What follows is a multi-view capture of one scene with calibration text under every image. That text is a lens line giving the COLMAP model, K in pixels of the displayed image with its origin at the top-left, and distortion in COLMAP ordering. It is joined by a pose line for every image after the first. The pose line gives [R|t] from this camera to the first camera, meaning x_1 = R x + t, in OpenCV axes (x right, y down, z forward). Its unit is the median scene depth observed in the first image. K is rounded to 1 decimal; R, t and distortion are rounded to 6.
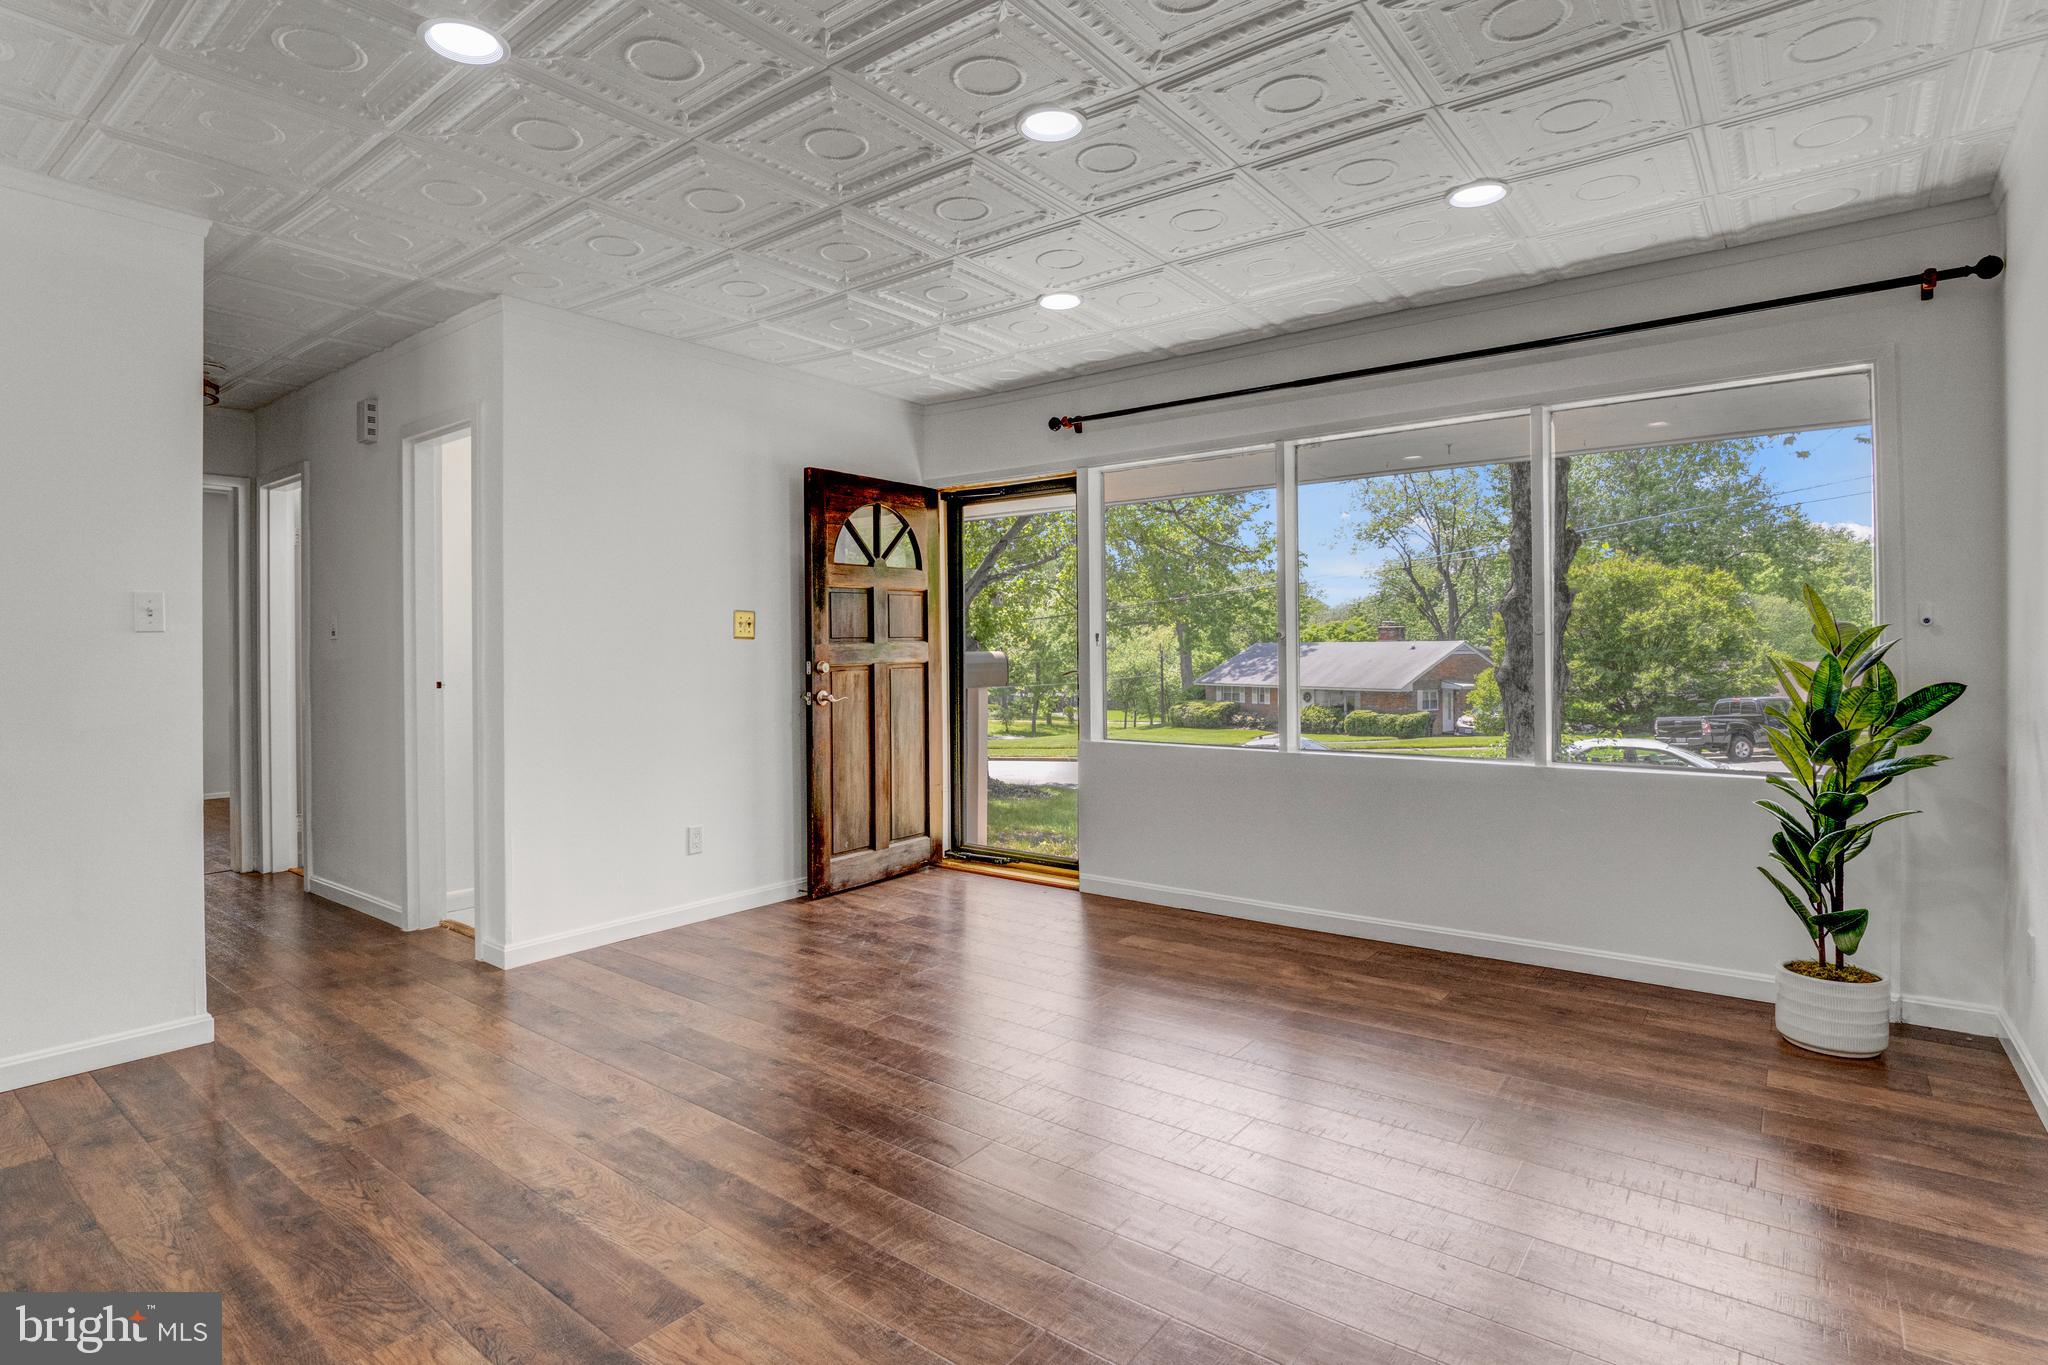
lens RADIAL K [[1027.1, 0, 1013.8], [0, 1027.1, 656.7], [0, 0, 1]] dist [-0.000348, 0.000018]
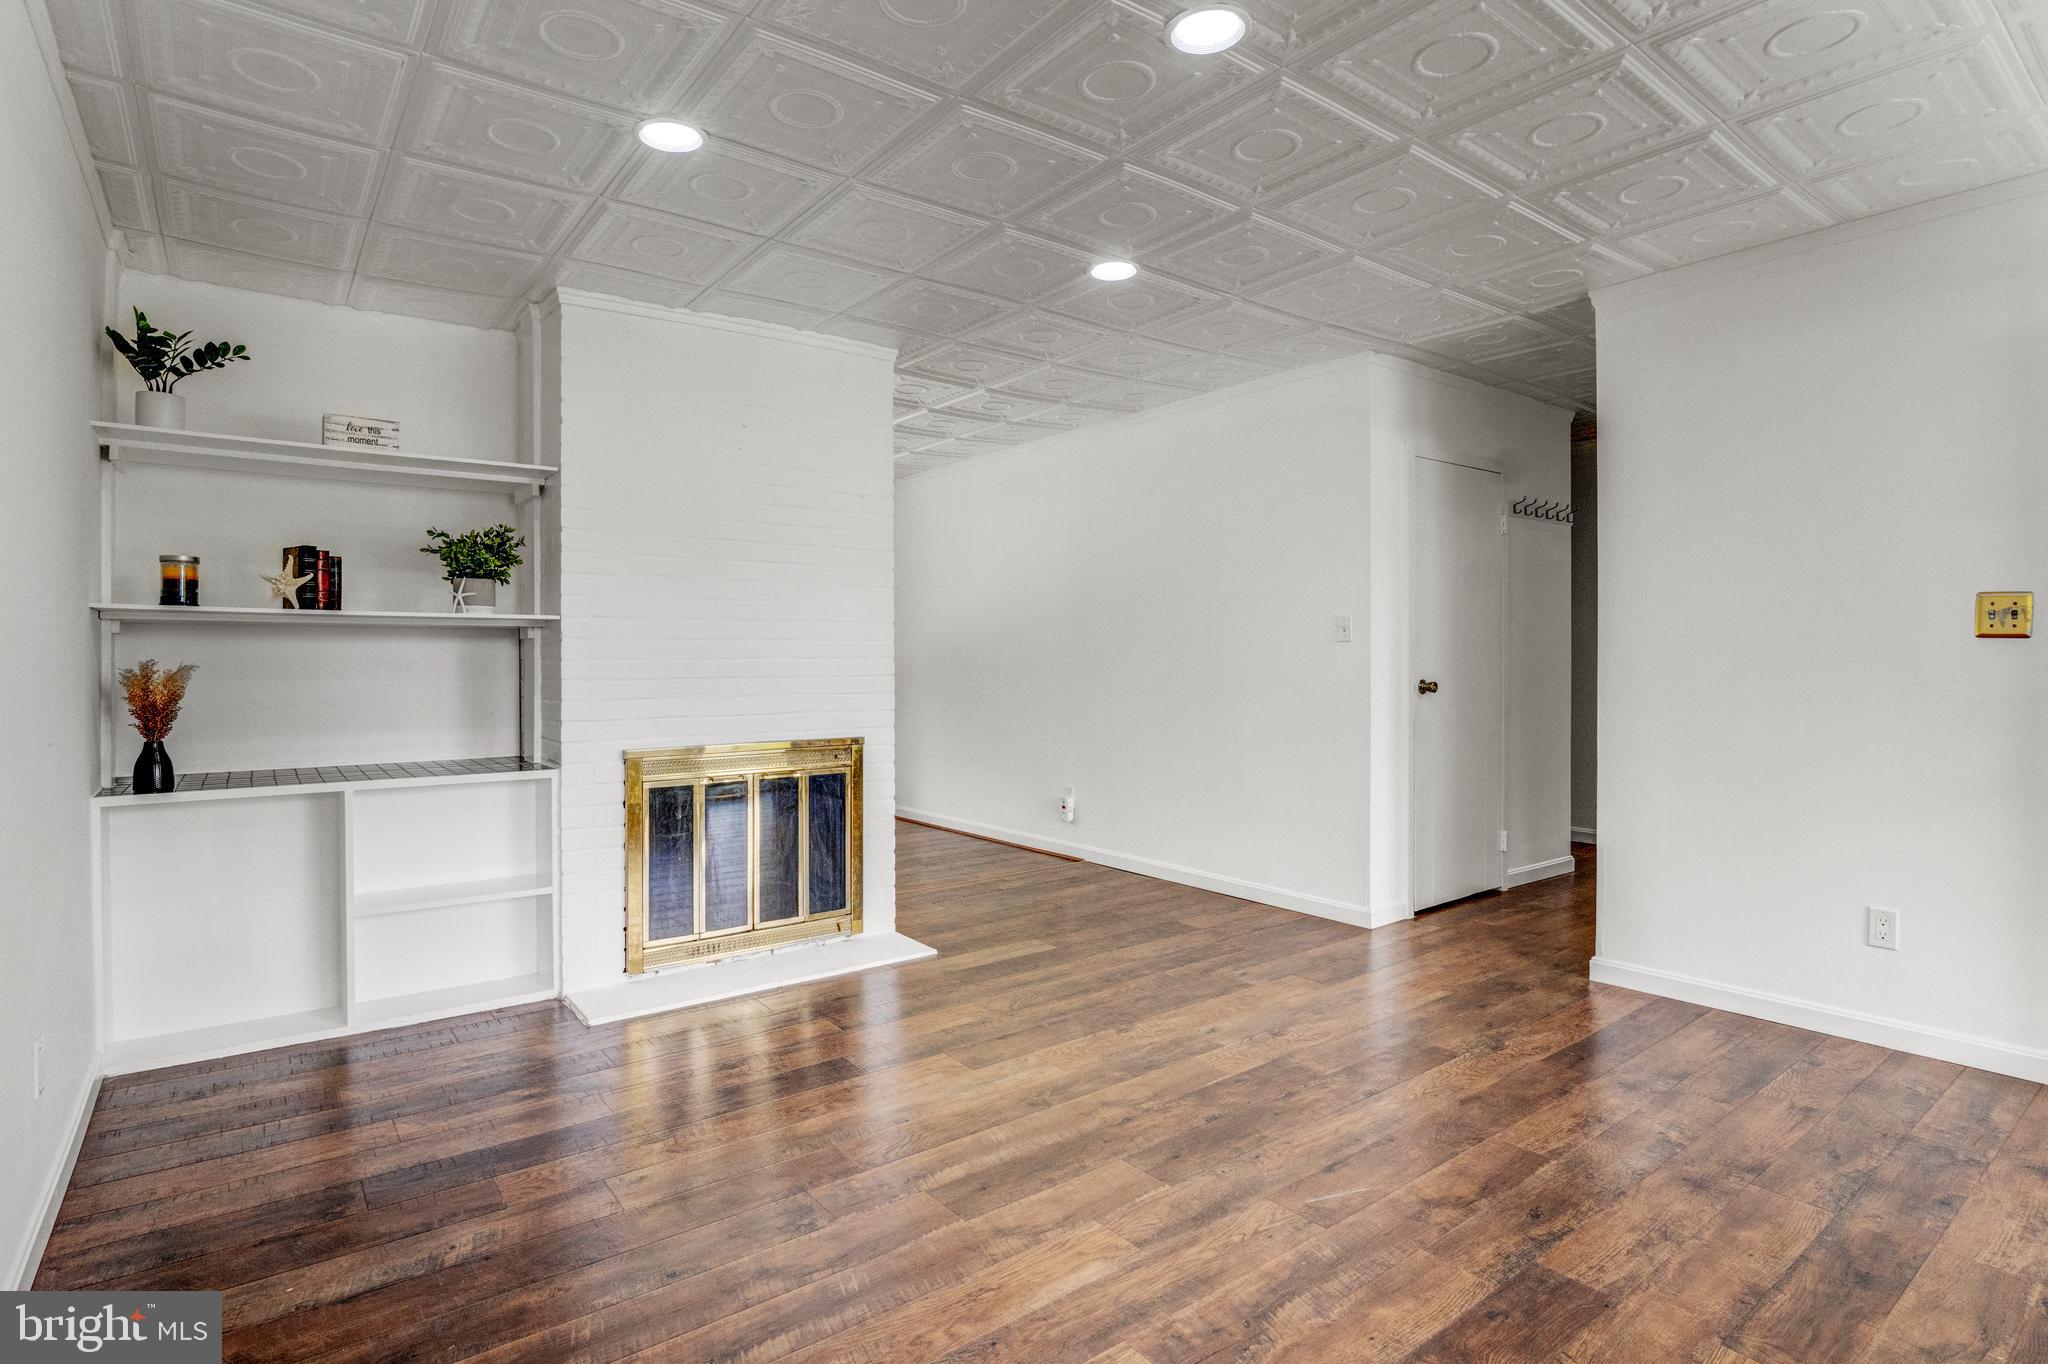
lens RADIAL K [[1027.1, 0, 1013.8], [0, 1027.1, 656.2], [0, 0, 1]] dist [-0.000348, 0.000018]
pose [[-0.248974, -0.000207, -0.968510, 0.757110], [-0.006536, 0.999978, 0.001467, -0.001315], [0.968488, 0.006696, -0.248969, 0.918002]]
